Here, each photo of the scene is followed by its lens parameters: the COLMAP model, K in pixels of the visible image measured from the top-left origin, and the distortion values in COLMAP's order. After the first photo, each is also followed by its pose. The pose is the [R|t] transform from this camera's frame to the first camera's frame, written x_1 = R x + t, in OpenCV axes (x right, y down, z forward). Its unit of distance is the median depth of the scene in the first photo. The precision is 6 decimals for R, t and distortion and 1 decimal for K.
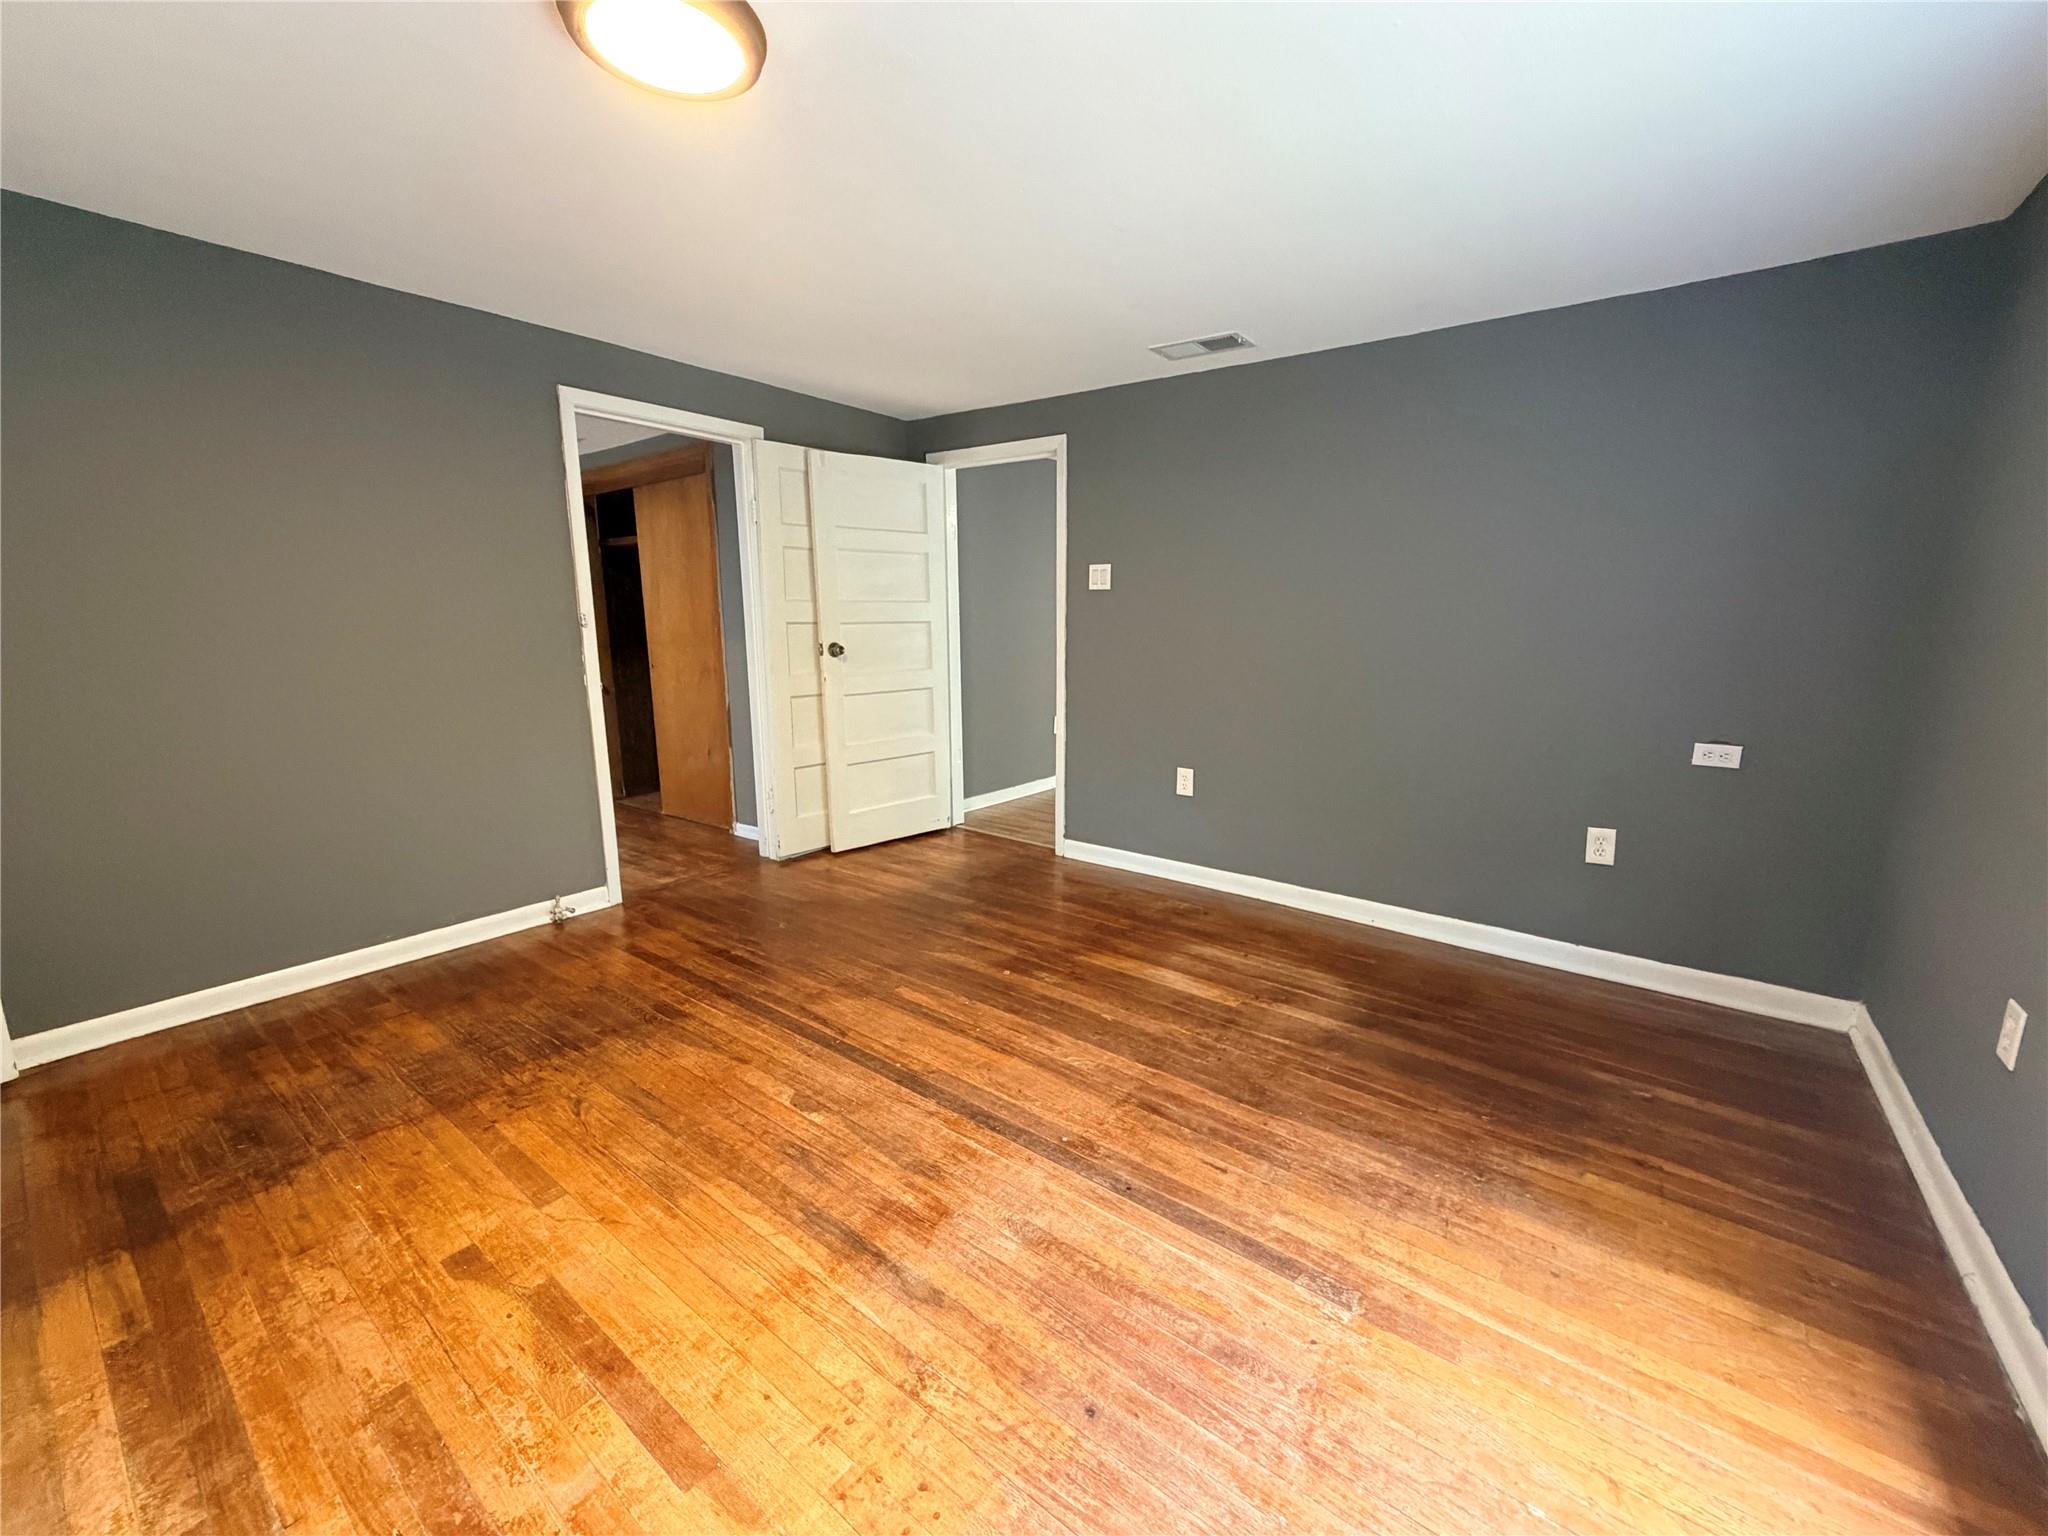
lens RADIAL K [[821.0, 0, 1018.4], [0, 821.0, 765.9], [0, 0, 1]] dist [-0.001045, 0.000697]
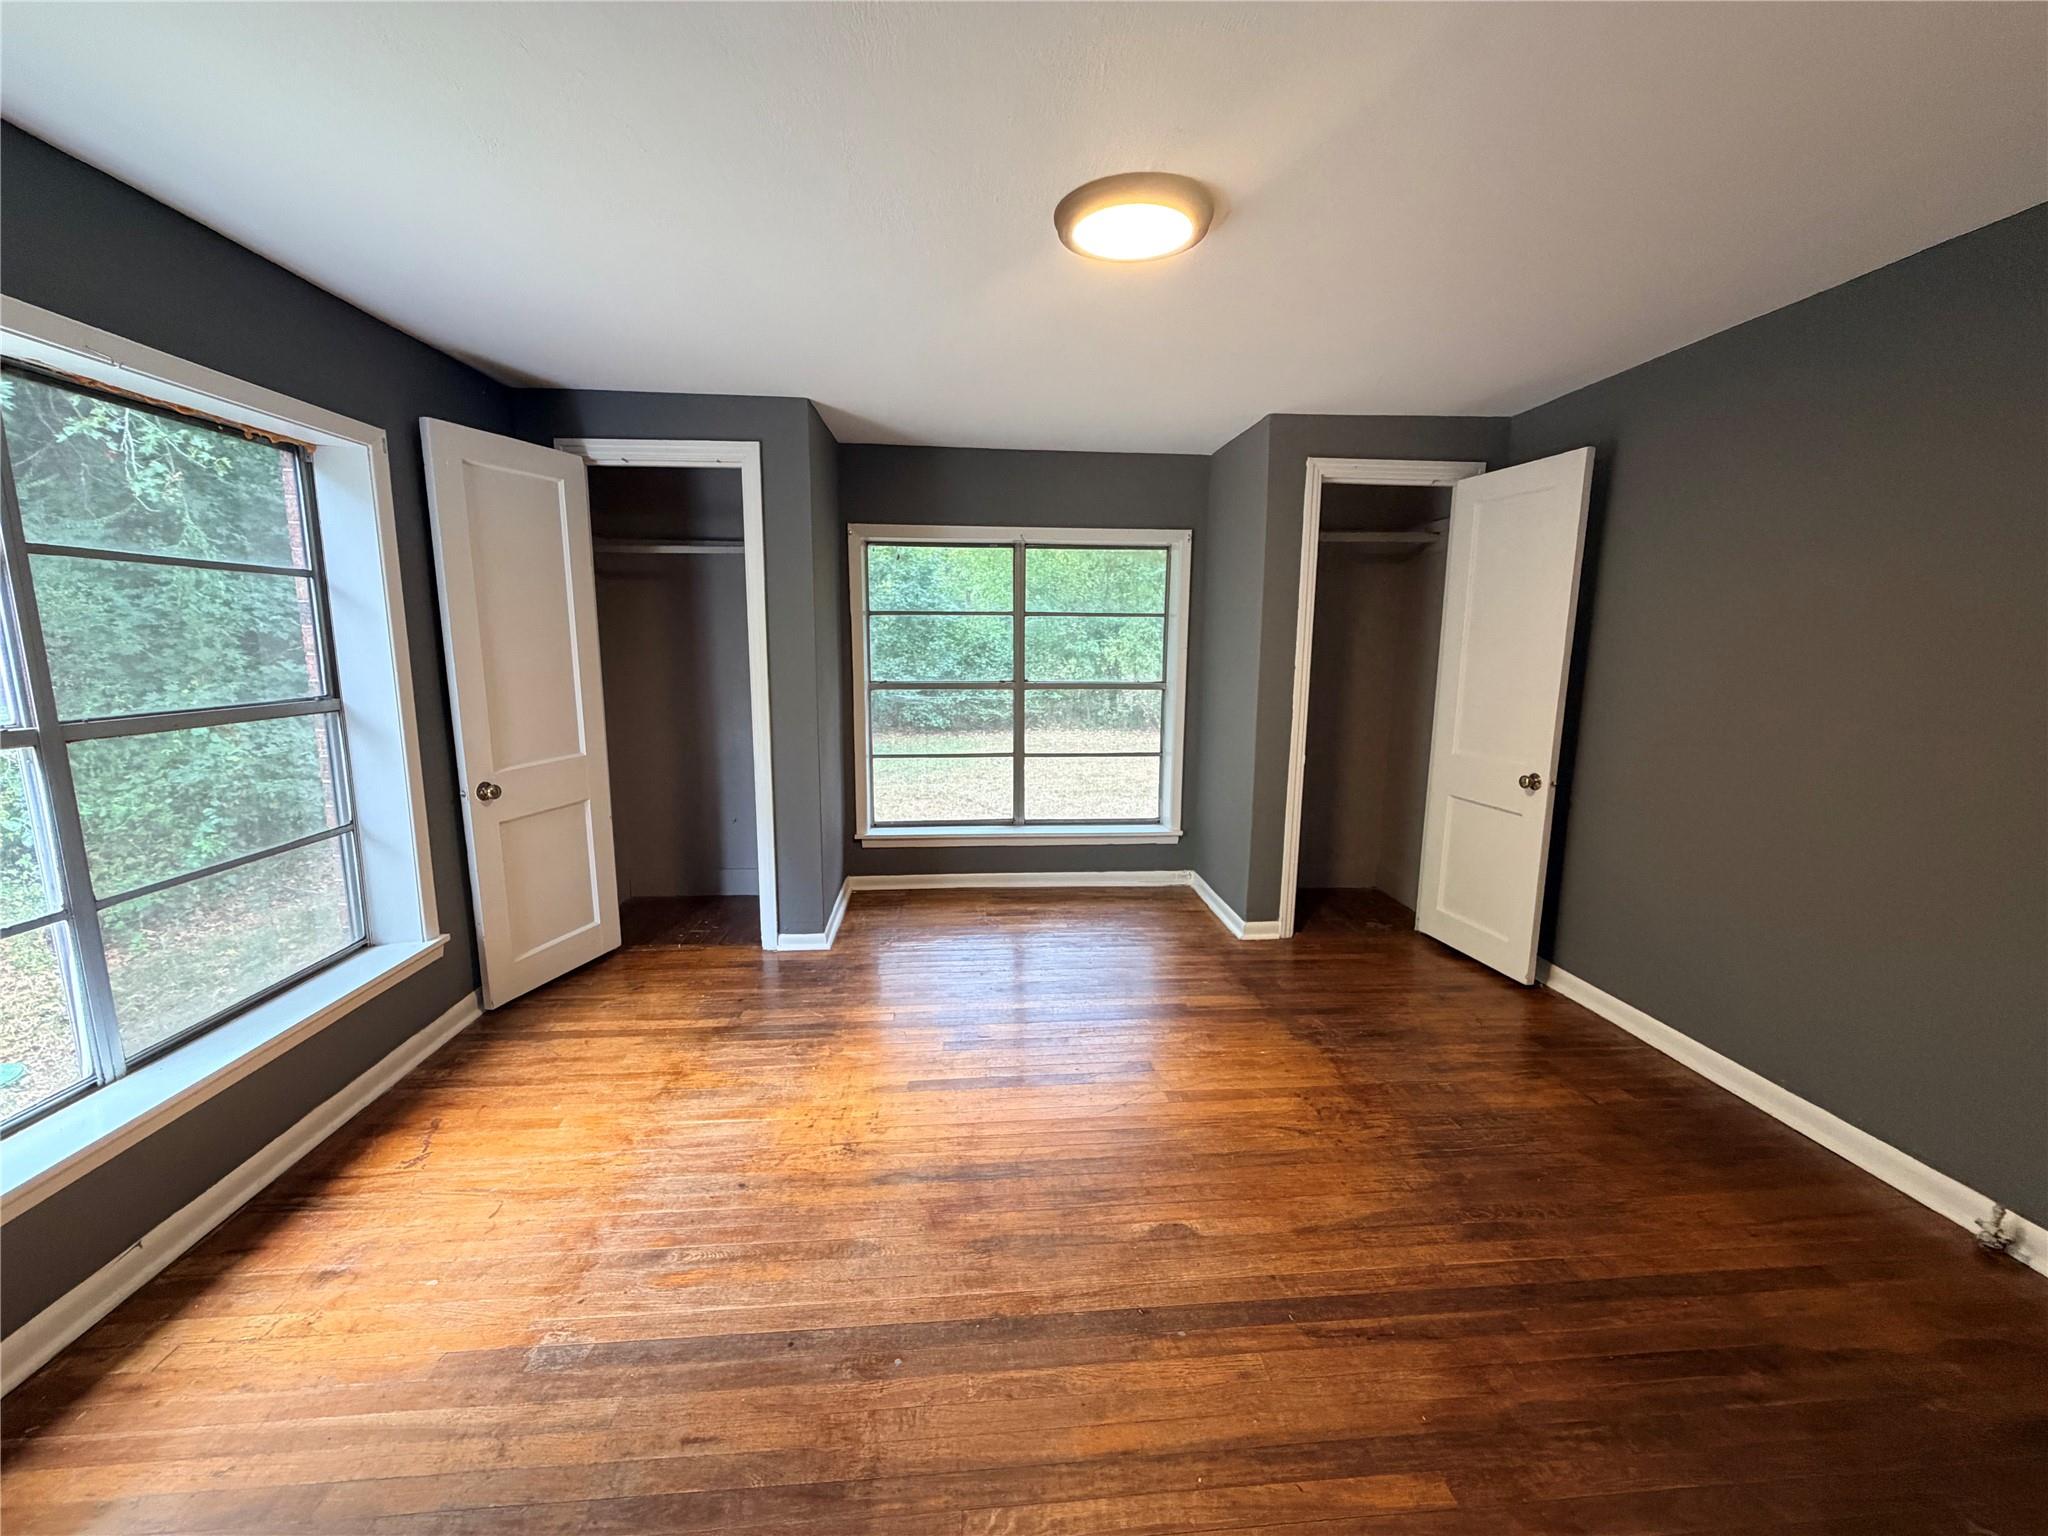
lens RADIAL K [[821.0, 0, 1018.6], [0, 821.0, 778.0], [0, 0, 1]] dist [-0.001045, 0.000697]
pose [[-0.741011, 0.106685, -0.662964, 0.464765], [-0.127266, 0.947091, 0.294656, -0.343977], [0.659322, 0.302716, -0.688227, 1.558270]]
